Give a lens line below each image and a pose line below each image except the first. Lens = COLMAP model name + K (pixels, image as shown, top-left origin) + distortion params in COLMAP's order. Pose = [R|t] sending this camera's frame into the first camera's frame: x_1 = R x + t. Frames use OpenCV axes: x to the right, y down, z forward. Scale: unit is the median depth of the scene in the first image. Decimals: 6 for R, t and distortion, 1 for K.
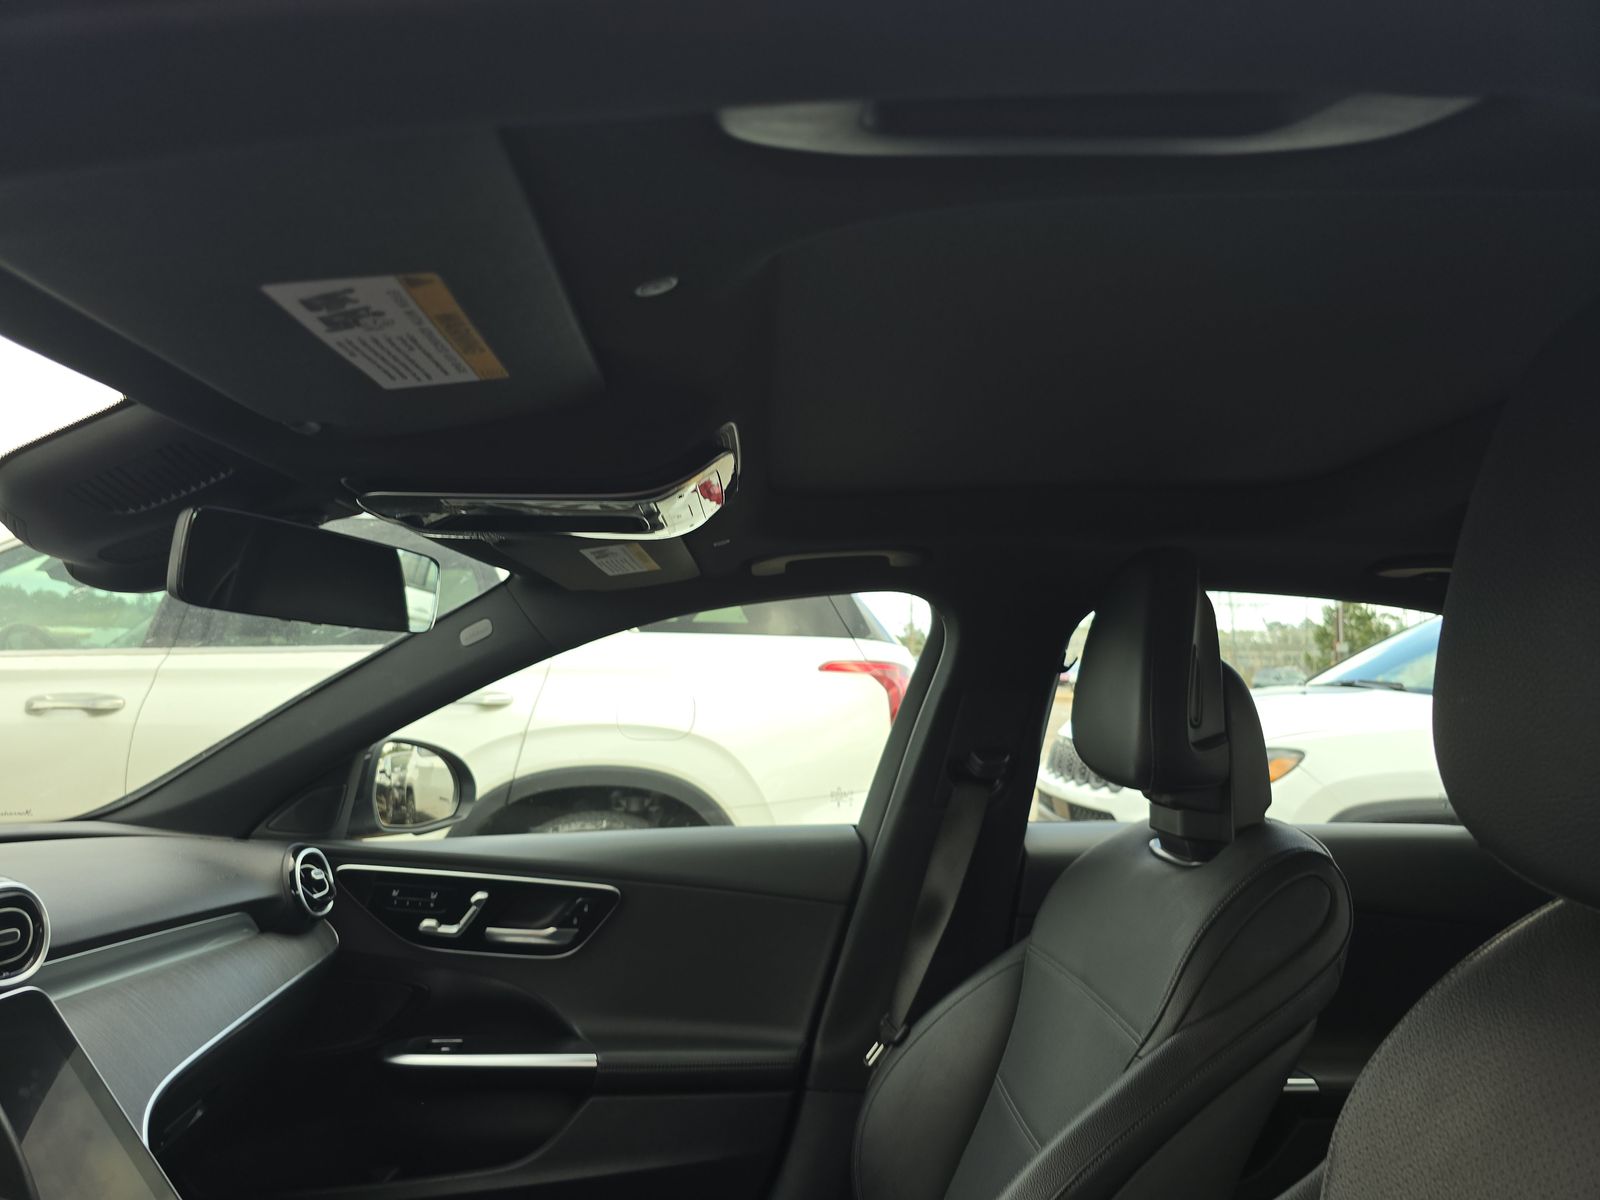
lens RADIAL K [[1050.9, 0, 800.0], [0, 1050.9, 600.0], [0, 0, 1]] dist [0.026300, -0.033500]
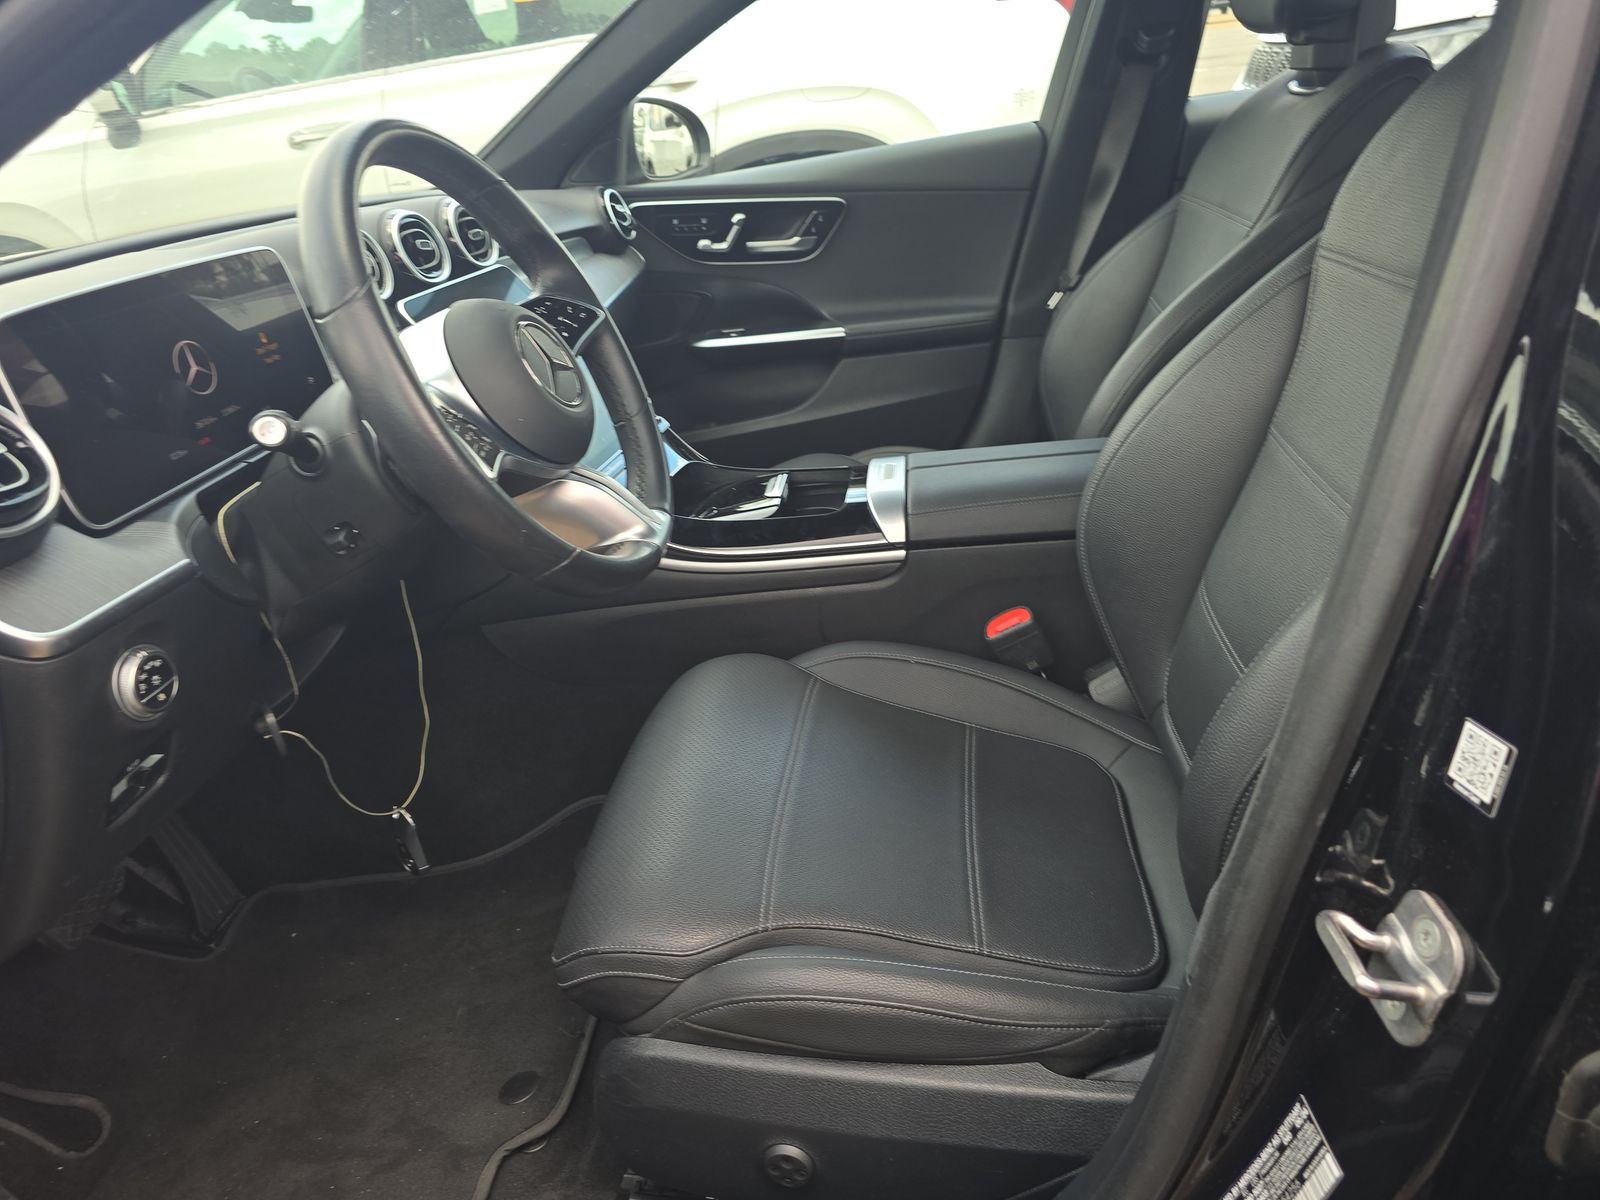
lens RADIAL K [[1050.9, 0, 800.0], [0, 1050.9, 600.0], [0, 0, 1]] dist [0.026300, -0.033500]
pose [[0.981896, -0.051460, -0.182294, -0.019830], [0.139271, 0.848433, 0.510652, 0.031248], [0.128386, -0.526795, 0.840240, -0.318727]]
